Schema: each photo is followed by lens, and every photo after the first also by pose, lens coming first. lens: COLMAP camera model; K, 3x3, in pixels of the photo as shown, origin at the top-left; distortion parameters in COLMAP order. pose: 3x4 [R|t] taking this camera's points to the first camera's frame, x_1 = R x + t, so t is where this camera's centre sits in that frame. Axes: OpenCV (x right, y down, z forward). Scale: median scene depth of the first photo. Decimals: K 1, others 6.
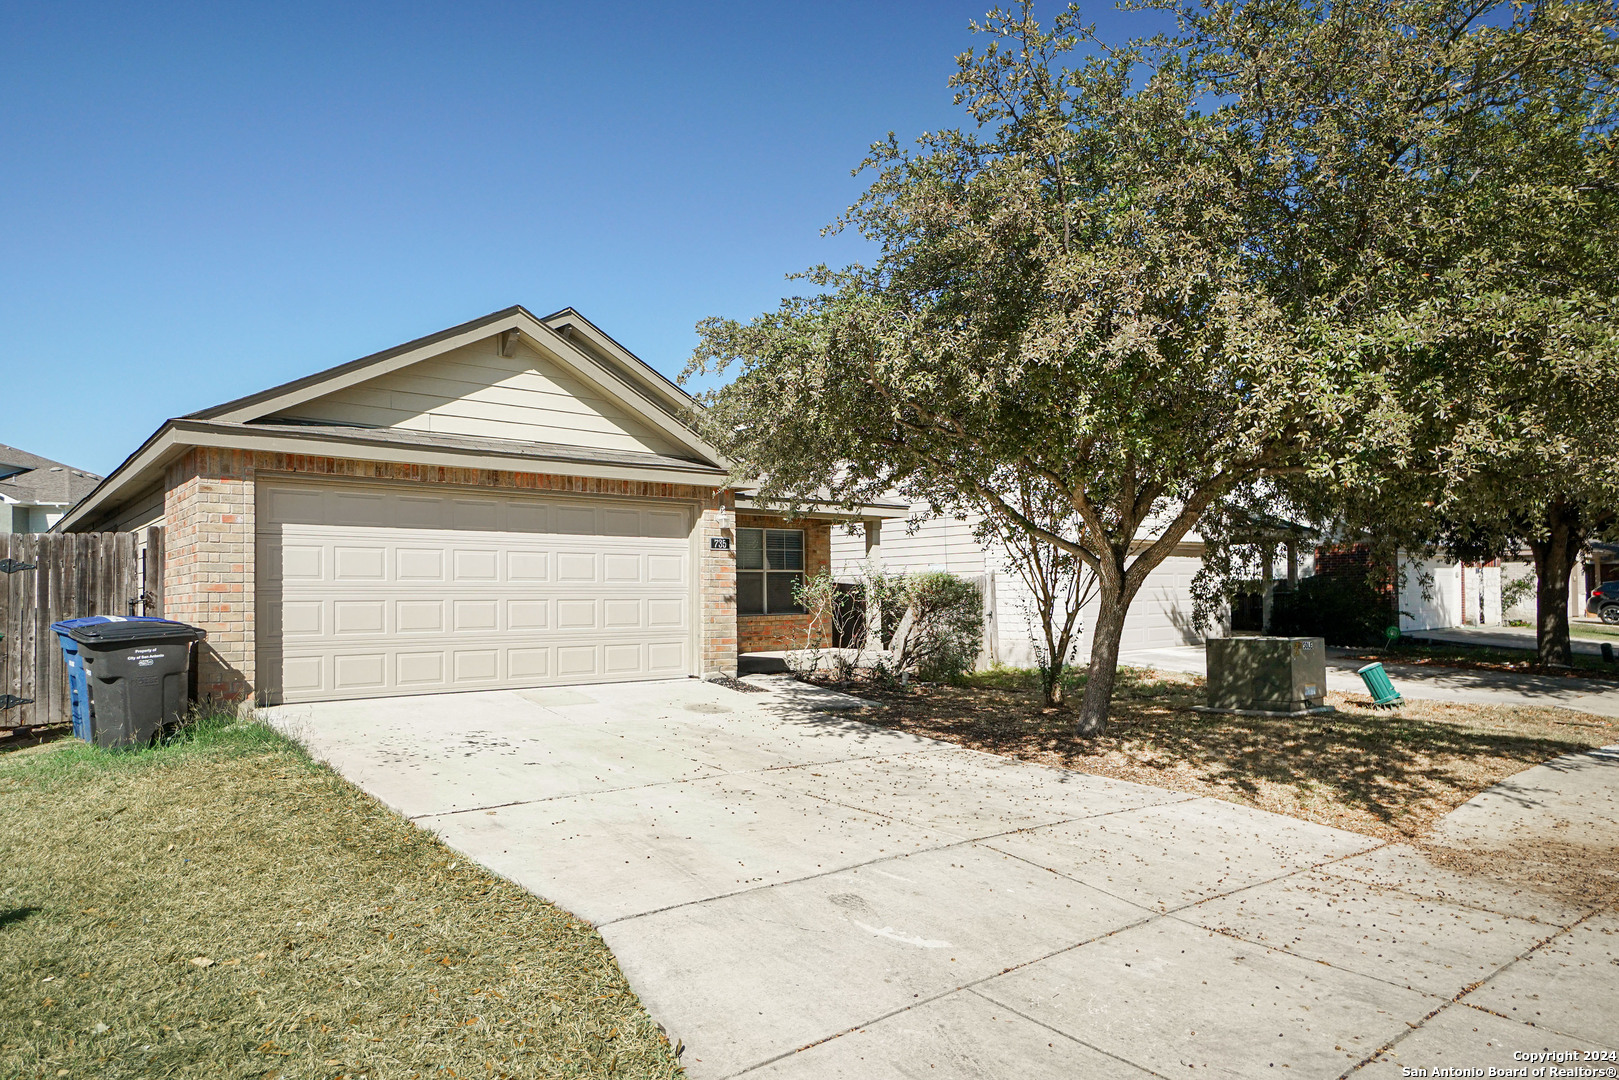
lens RADIAL K [[974.0, 0, 808.3], [0, 974.0, 543.6], [0, 0, 1]] dist [0.000384, -0.000025]
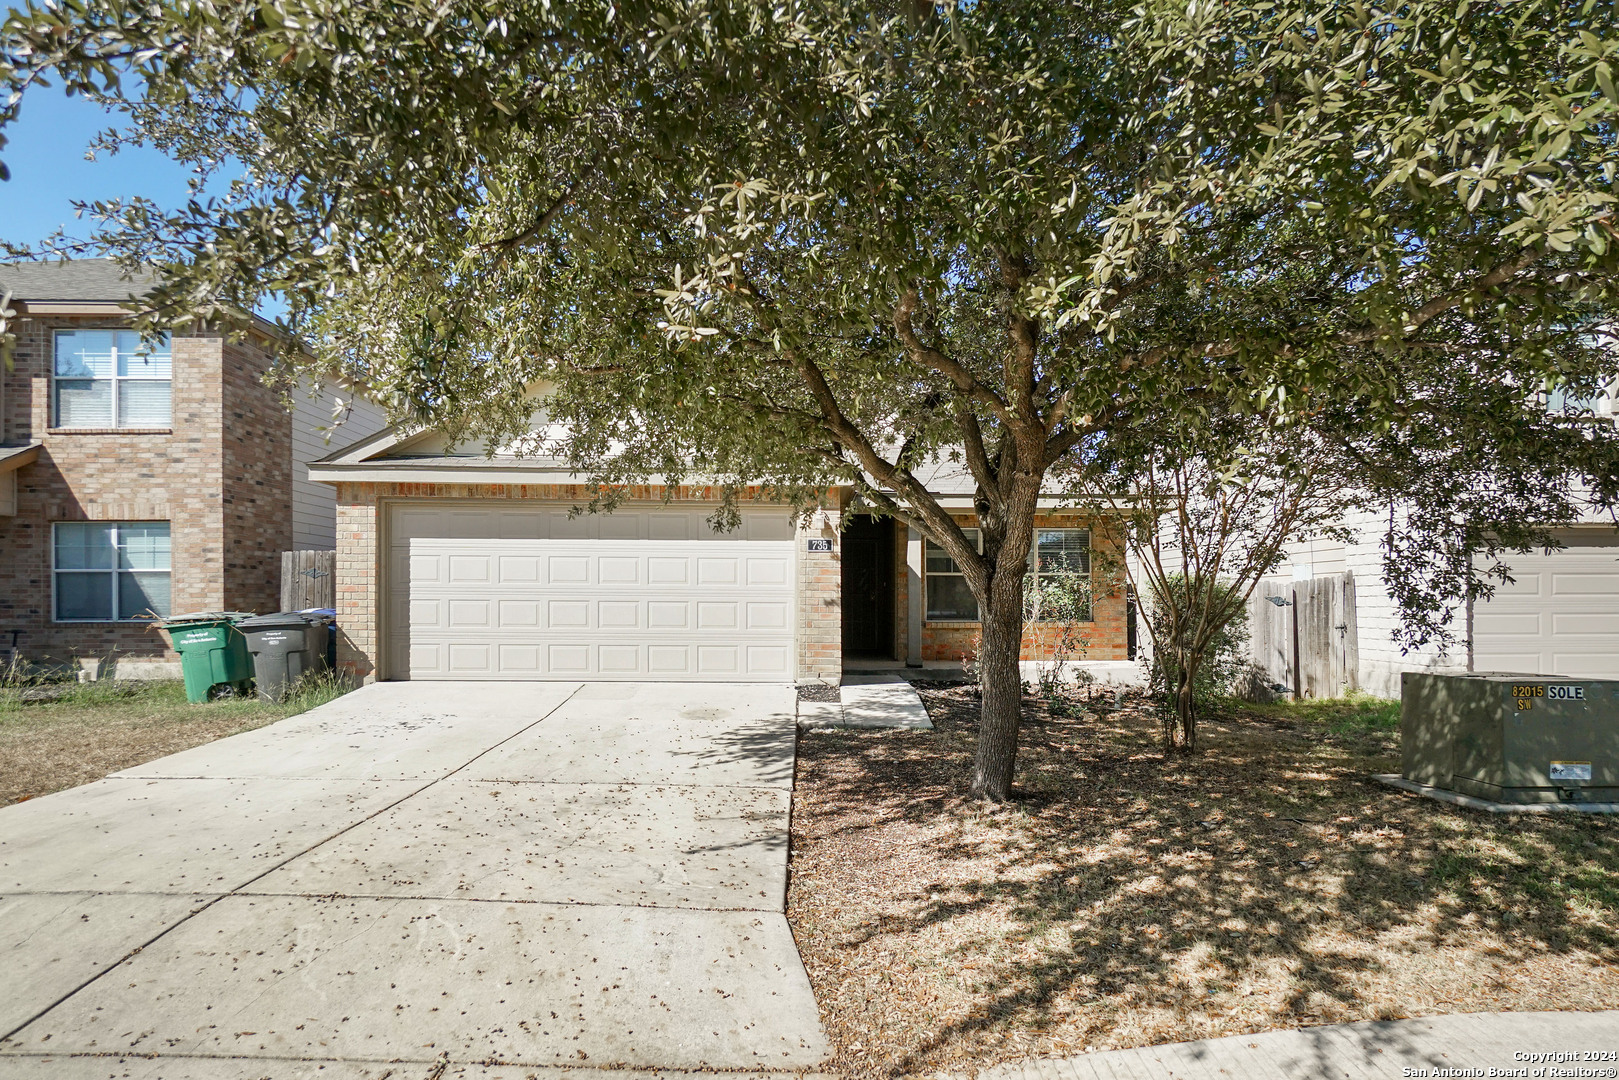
lens RADIAL K [[877.7, 0, 809.2], [0, 877.7, 545.1], [0, 0, 1]] dist [-0.018630, 0.001668]
pose [[0.806724, -0.028166, -0.590257, 0.531663], [0.021780, 0.999602, -0.017932, 0.019601], [0.590527, 0.001610, 0.807016, 0.374539]]
